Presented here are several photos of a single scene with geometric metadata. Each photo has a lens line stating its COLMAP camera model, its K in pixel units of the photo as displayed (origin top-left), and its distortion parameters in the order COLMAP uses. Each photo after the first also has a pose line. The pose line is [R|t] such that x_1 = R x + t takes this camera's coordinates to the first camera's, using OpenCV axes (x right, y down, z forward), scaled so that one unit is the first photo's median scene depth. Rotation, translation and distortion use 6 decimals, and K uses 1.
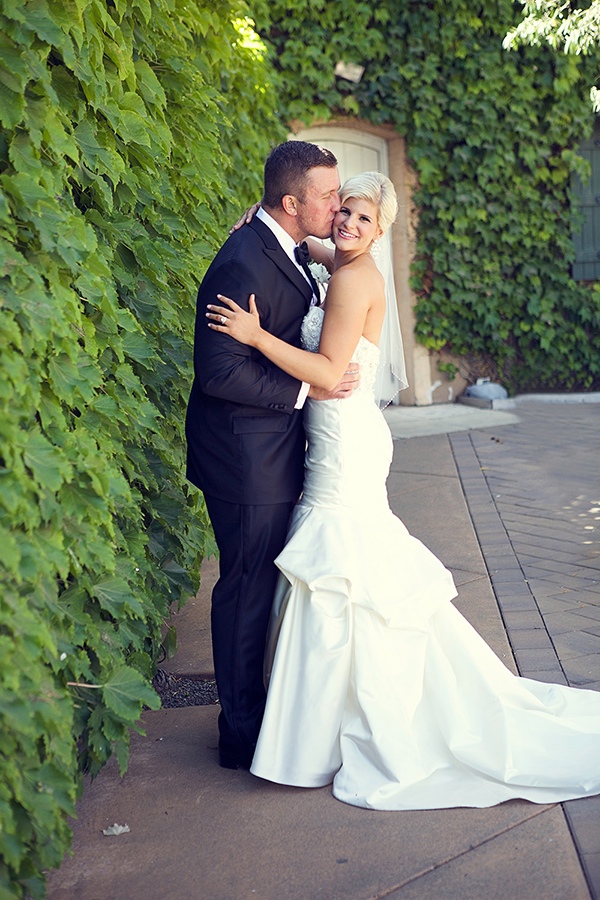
lens RADIAL K [[1709.7, 0, 294.5], [0, 1709.7, 448.4], [0, 0, 1]] dist [0.185258, 0.000000]
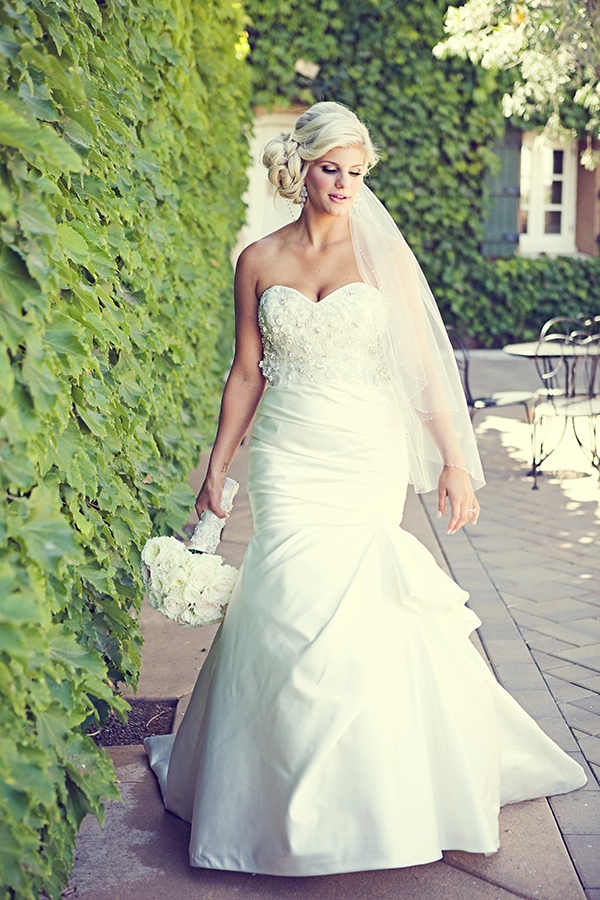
lens RADIAL K [[1655.6, 0, 300.1], [0, 1655.6, 454.0], [0, 0, 1]] dist [0.175076, 0.000000]
pose [[0.996489, 0.054074, 0.063917, -0.032133], [-0.055486, 0.998249, 0.020518, 0.024197], [-0.062696, -0.023993, 0.997744, -0.159341]]
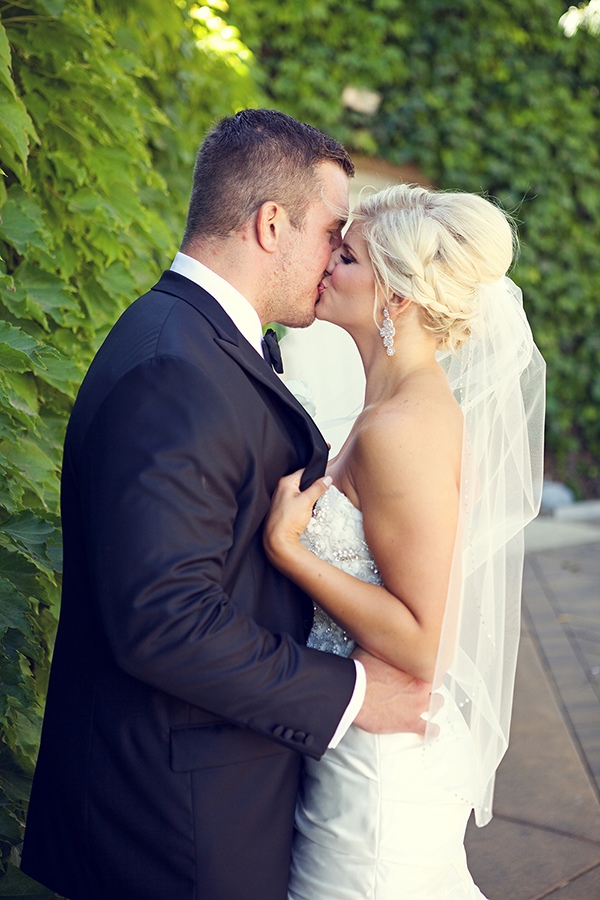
lens RADIAL K [[1709.7, 0, 301.9], [0, 1709.7, 447.1], [0, 0, 1]] dist [0.185258, 0.000000]
pose [[0.999585, -0.027933, -0.007055, 0.005406], [0.027617, 0.998753, -0.041579, -0.026862], [0.008208, 0.041367, 0.999110, 0.211968]]
